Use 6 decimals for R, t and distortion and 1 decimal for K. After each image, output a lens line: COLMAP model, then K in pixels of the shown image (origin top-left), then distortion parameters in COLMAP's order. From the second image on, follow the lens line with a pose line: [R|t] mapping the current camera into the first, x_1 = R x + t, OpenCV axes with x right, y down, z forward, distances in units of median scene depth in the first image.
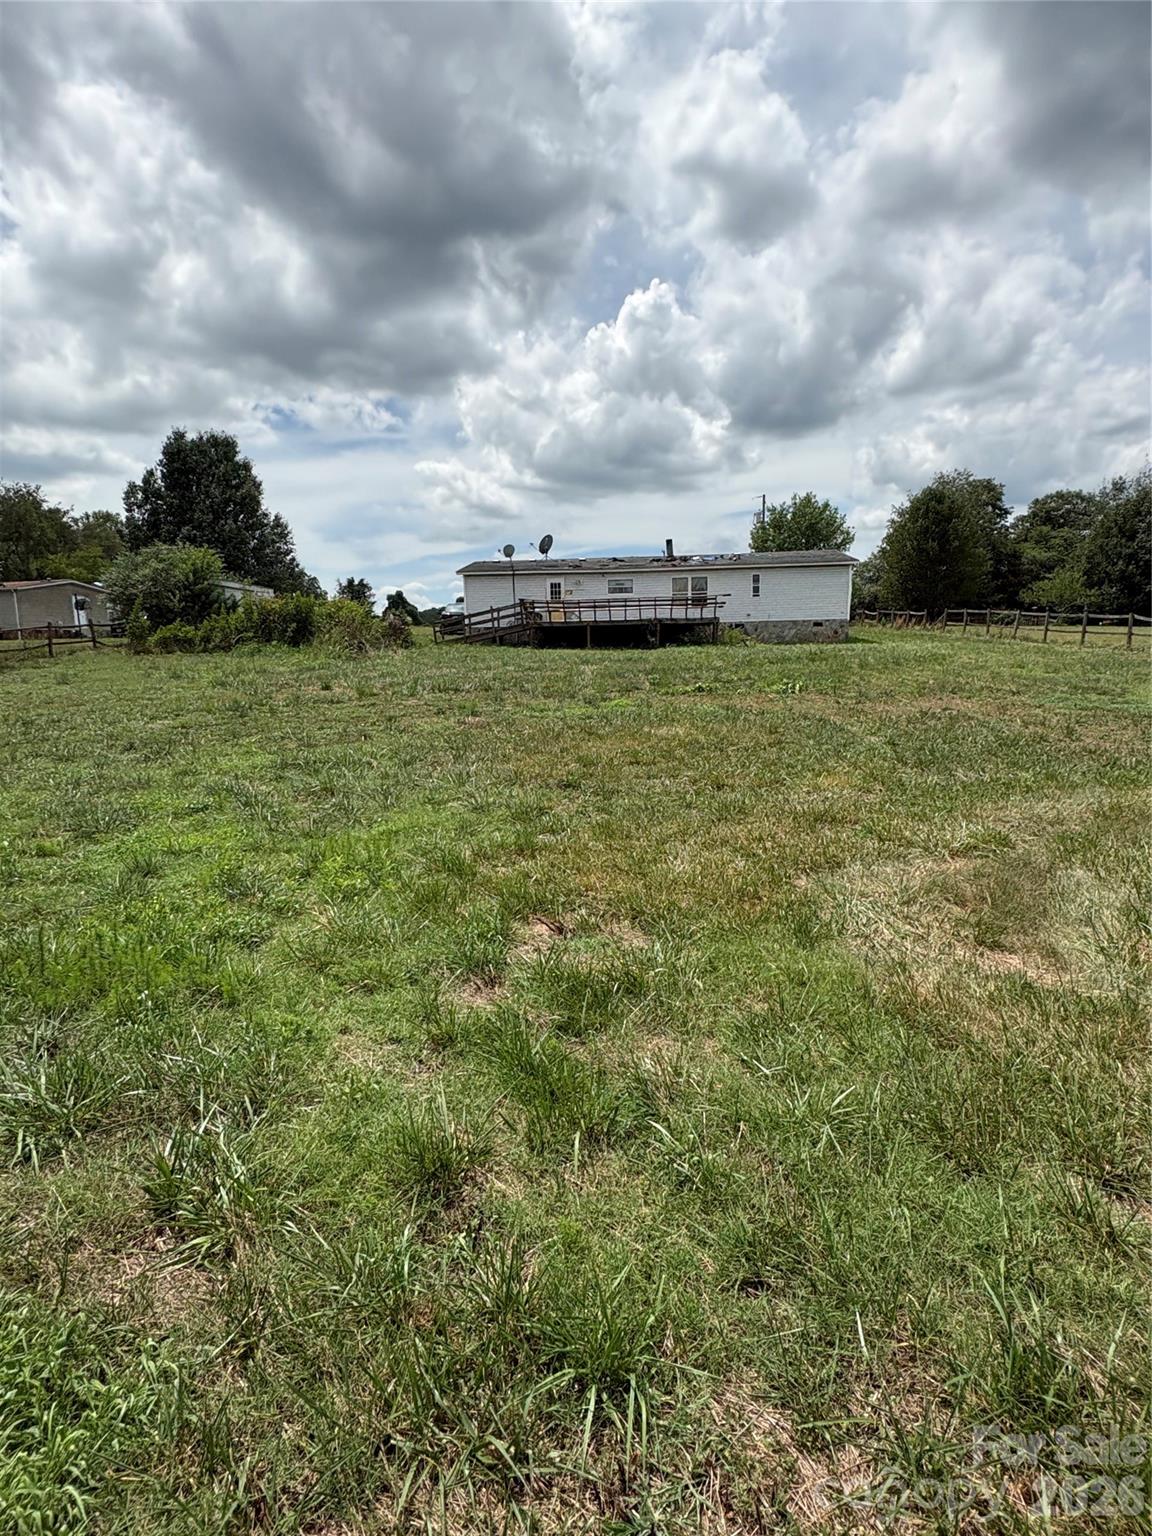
lens RADIAL K [[804.5, 0, 570.9], [0, 804.5, 764.1], [0, 0, 1]] dist [0.004509, 0.000842]
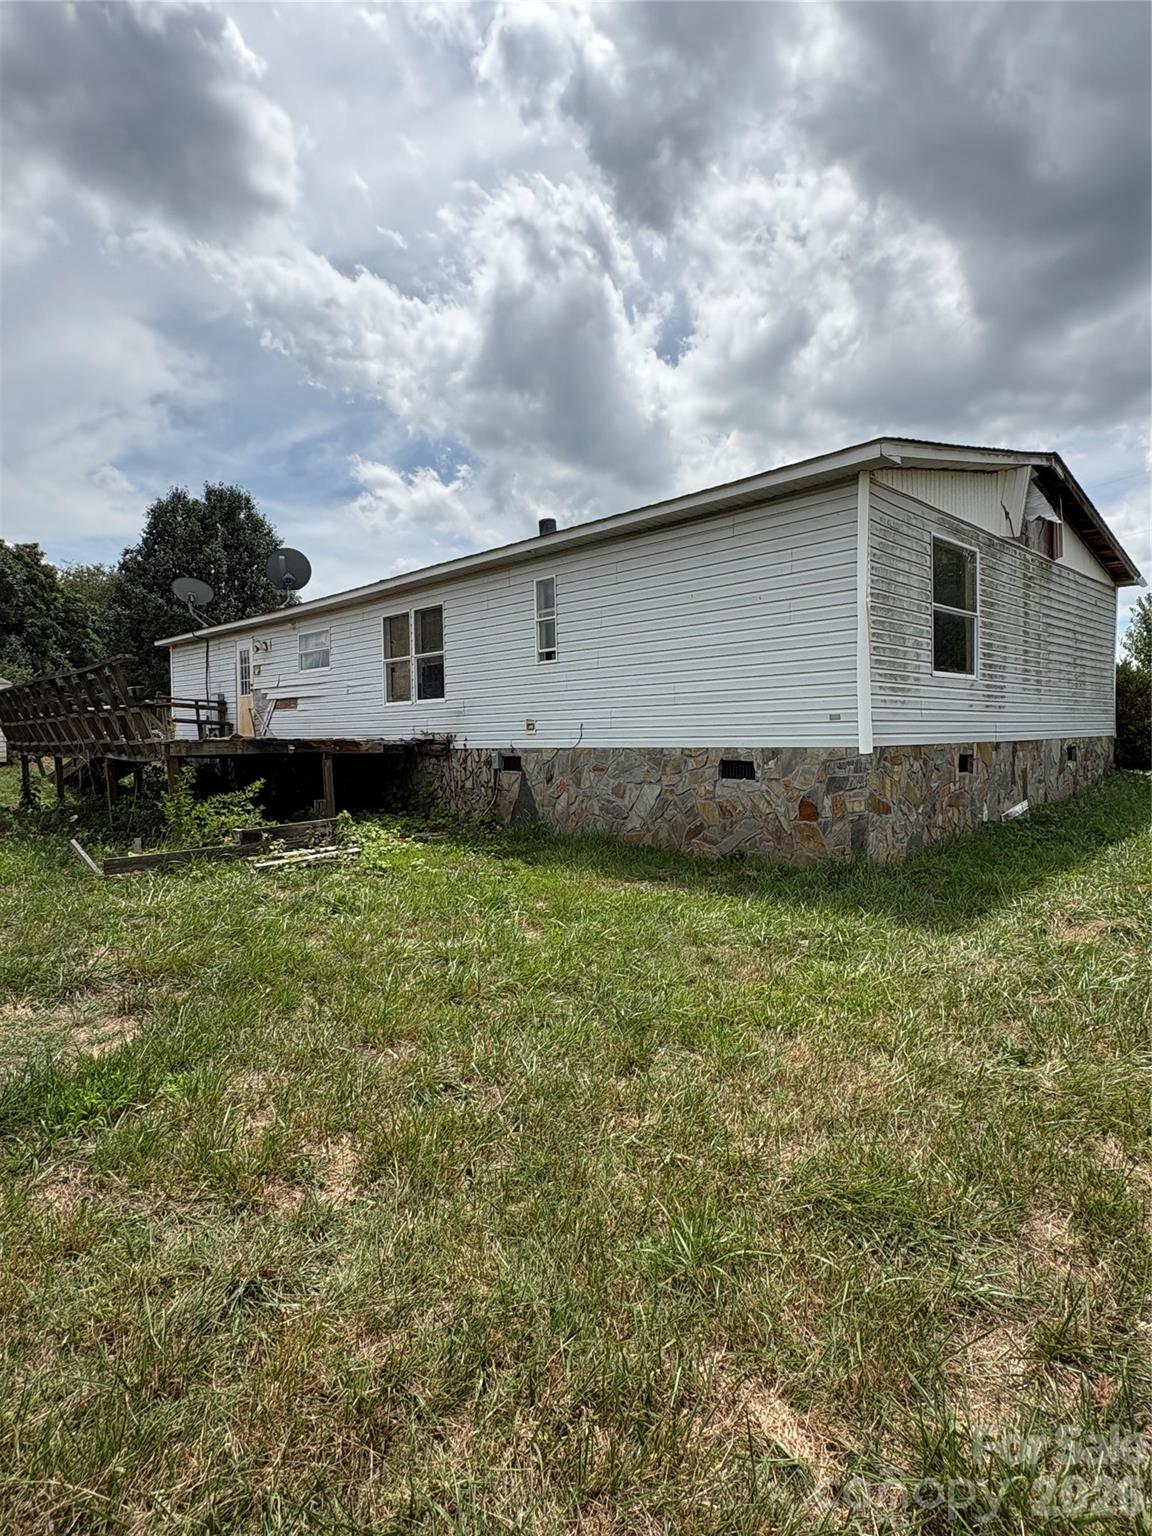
lens RADIAL K [[804.5, 0, 575.4], [0, 804.5, 768.8], [0, 0, 1]] dist [0.004509, 0.000842]
pose [[0.769383, 0.037032, -0.637714, 0.407555], [-0.096247, 0.993642, -0.058419, -0.154068], [0.631496, 0.106325, 0.768055, 0.789788]]
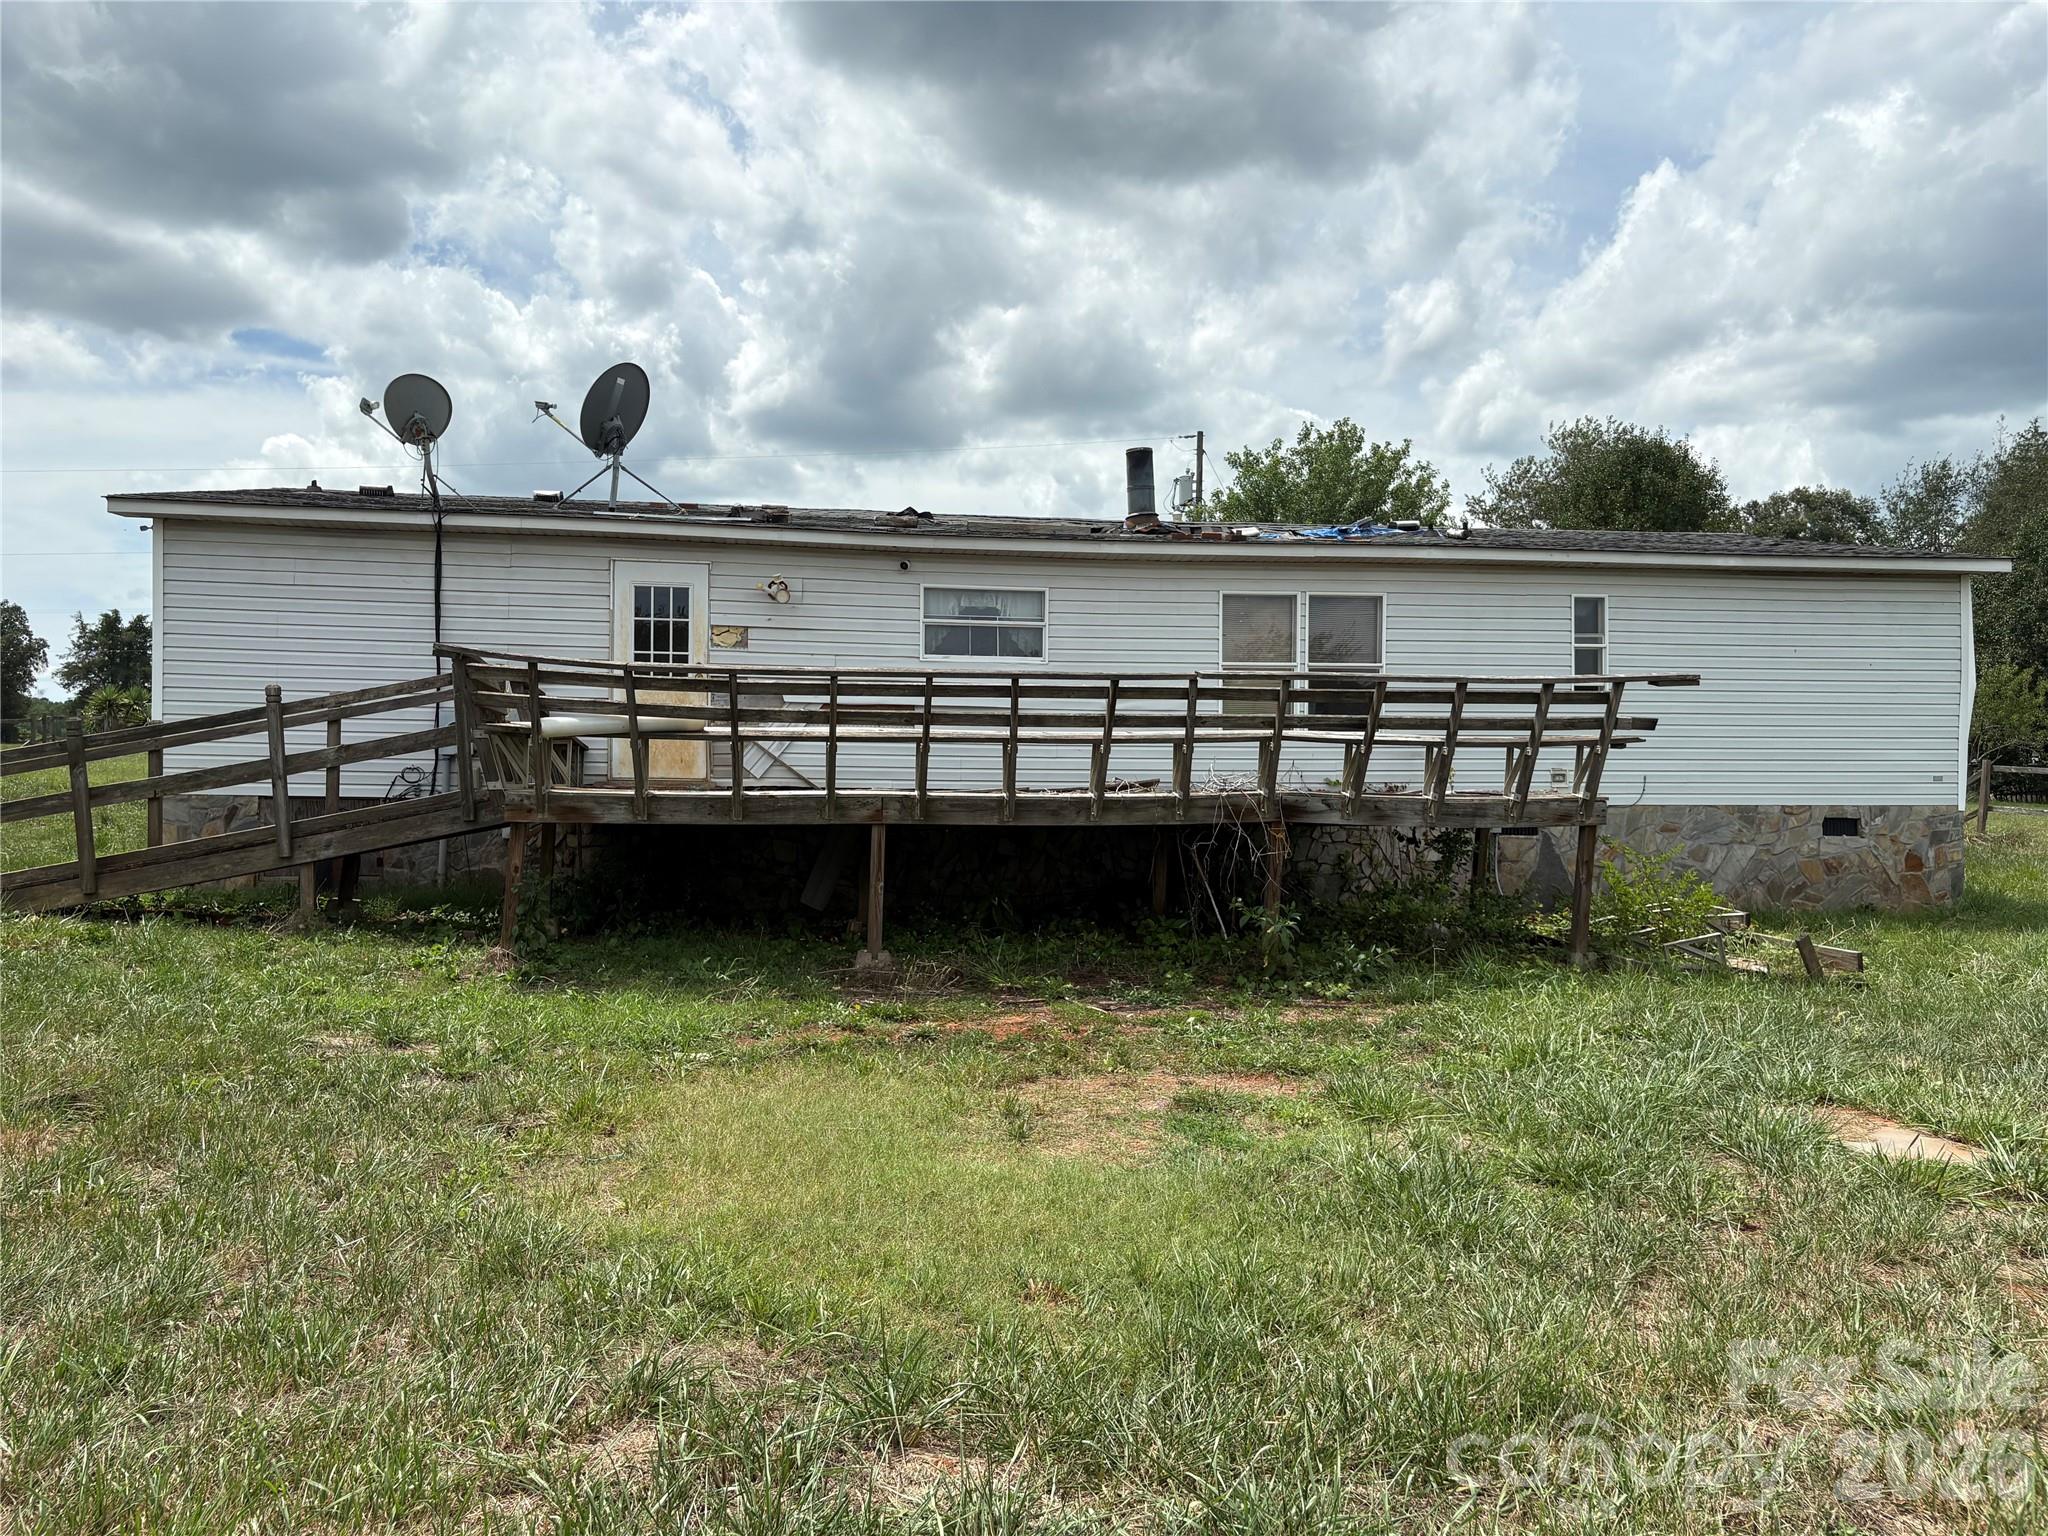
lens RADIAL K [[1564.8, 0, 1017.3], [0, 1564.8, 773.1], [0, 0, 1]] dist [0.009320, 0.001415]
pose [[0.970848, 0.028451, 0.238003, -0.024713], [0.007630, 0.988760, -0.149319, -0.122116], [-0.239576, 0.146782, 0.959718, 0.618726]]
